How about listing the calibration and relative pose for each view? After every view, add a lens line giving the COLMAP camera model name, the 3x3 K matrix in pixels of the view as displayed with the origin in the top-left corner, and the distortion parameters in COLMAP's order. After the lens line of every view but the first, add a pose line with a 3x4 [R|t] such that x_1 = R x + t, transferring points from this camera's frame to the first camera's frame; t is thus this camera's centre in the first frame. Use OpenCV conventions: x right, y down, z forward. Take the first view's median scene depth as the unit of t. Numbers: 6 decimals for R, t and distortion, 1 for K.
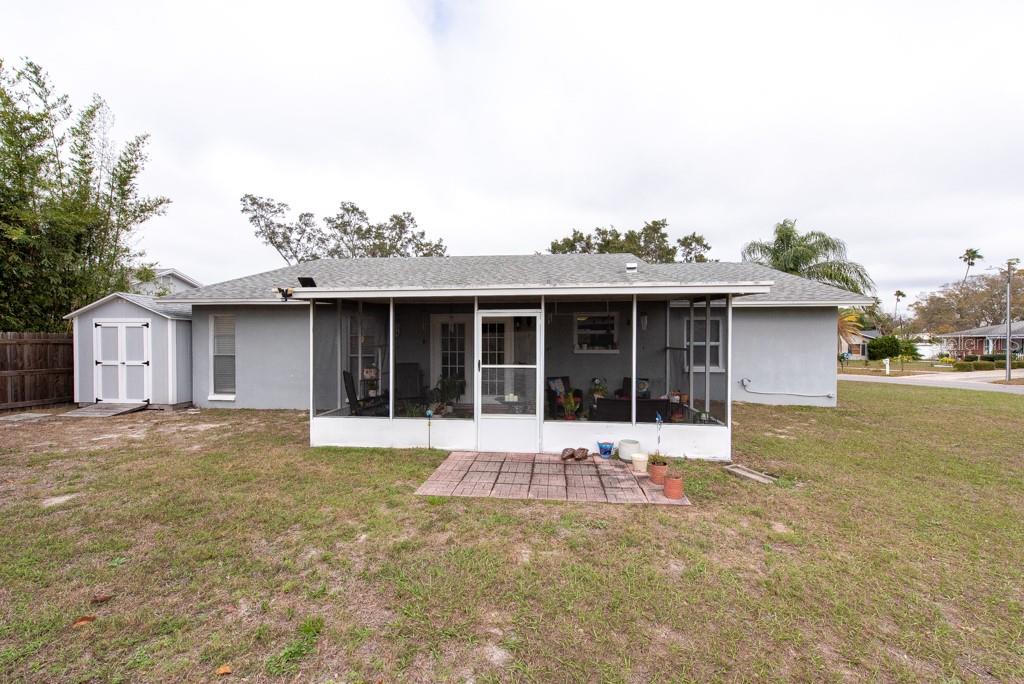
lens RADIAL K [[397.7, 0, 519.7], [0, 397.7, 344.1], [0, 0, 1]] dist [0.013066, -0.002520]
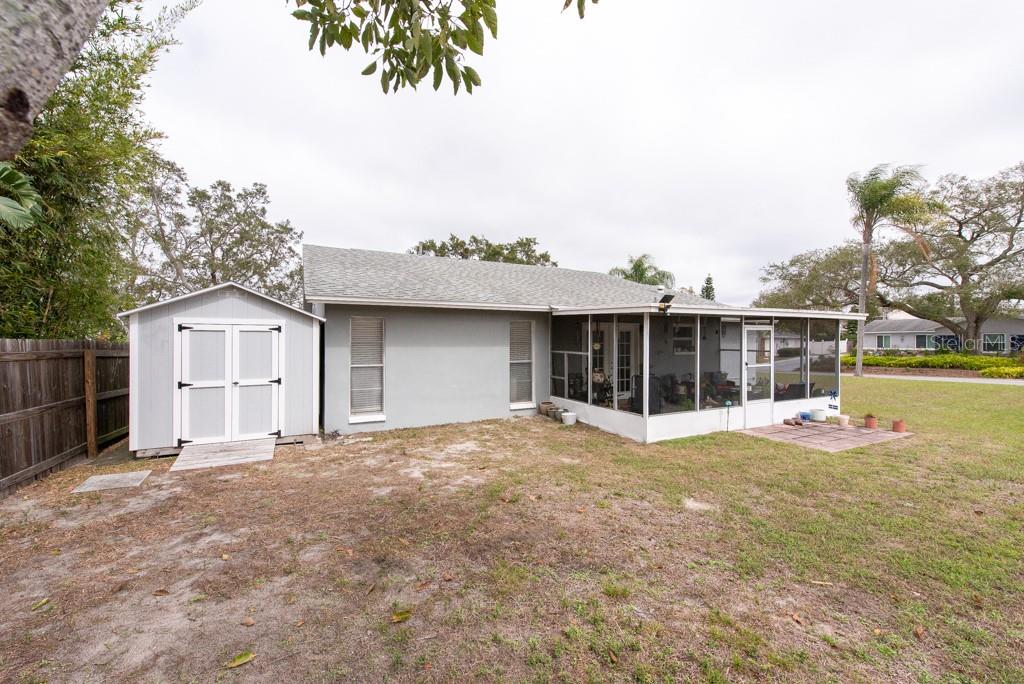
lens RADIAL K [[397.7, 0, 508.2], [0, 397.7, 339.3], [0, 0, 1]] dist [0.013066, -0.002520]
pose [[0.850510, -0.001791, 0.525956, -0.920898], [0.006520, 0.999953, -0.007138, -0.020022], [-0.525919, 0.009500, 0.850482, 0.158700]]
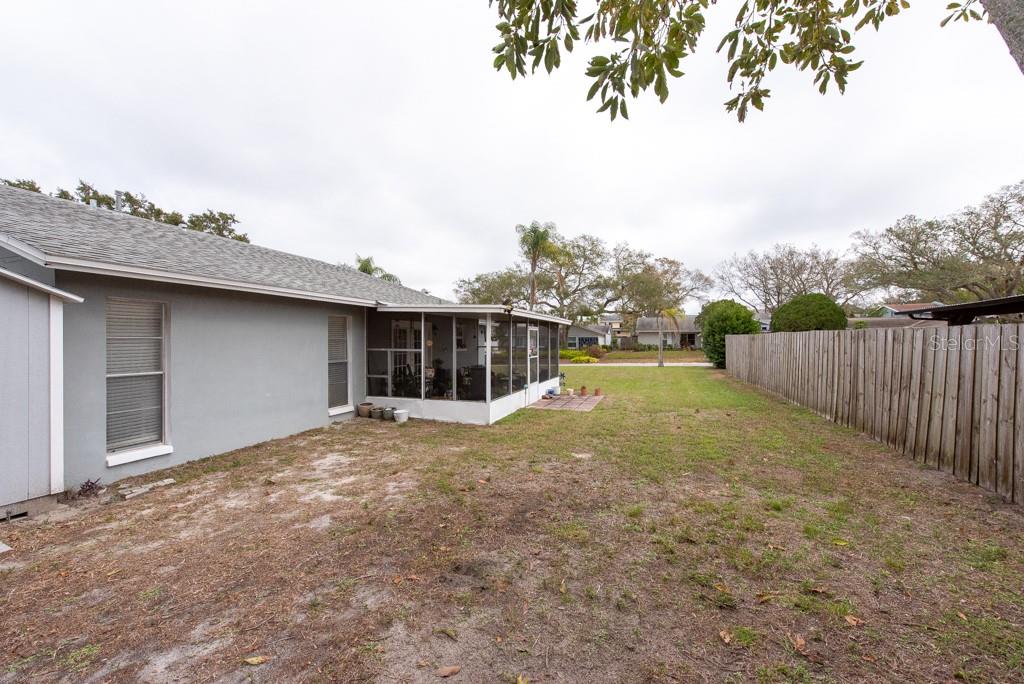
lens RADIAL K [[397.7, 0, 501.2], [0, 397.7, 342.4], [0, 0, 1]] dist [0.013066, -0.002520]
pose [[0.258680, -0.005624, 0.965947, -1.127122], [0.010522, 0.999940, 0.003004, -0.012177], [-0.965906, 0.009387, 0.258723, 0.393080]]
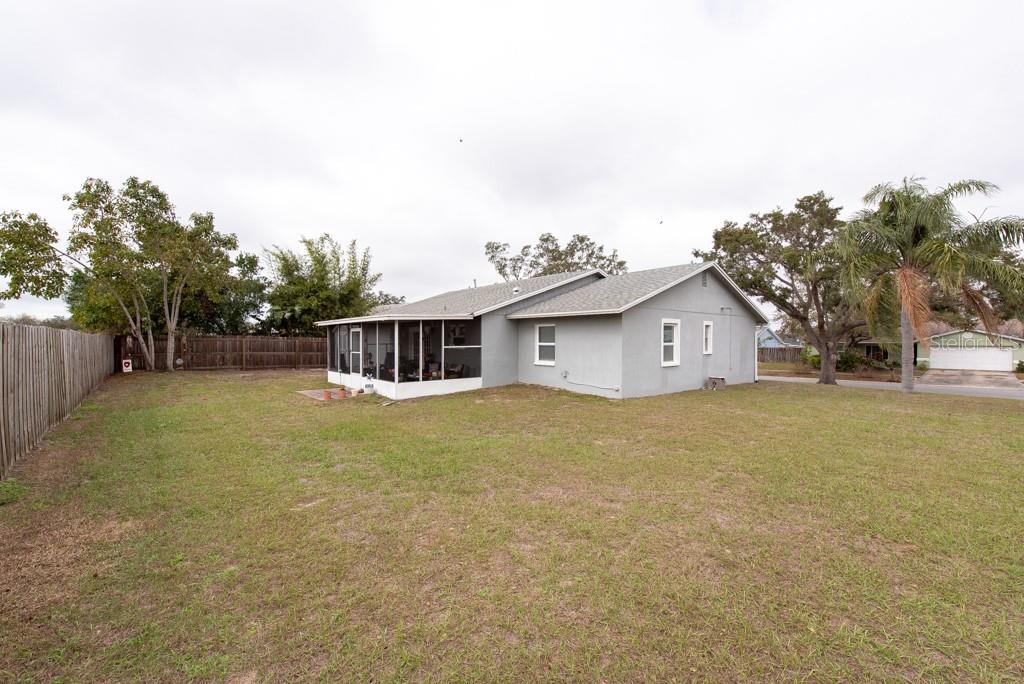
lens RADIAL K [[397.7, 0, 508.9], [0, 397.7, 340.5], [0, 0, 1]] dist [0.013066, -0.002520]
pose [[0.722960, -0.000306, -0.690889, 1.357193], [-0.003957, 0.999982, -0.004584, -0.005096], [0.690878, 0.006048, 0.722946, -0.051108]]
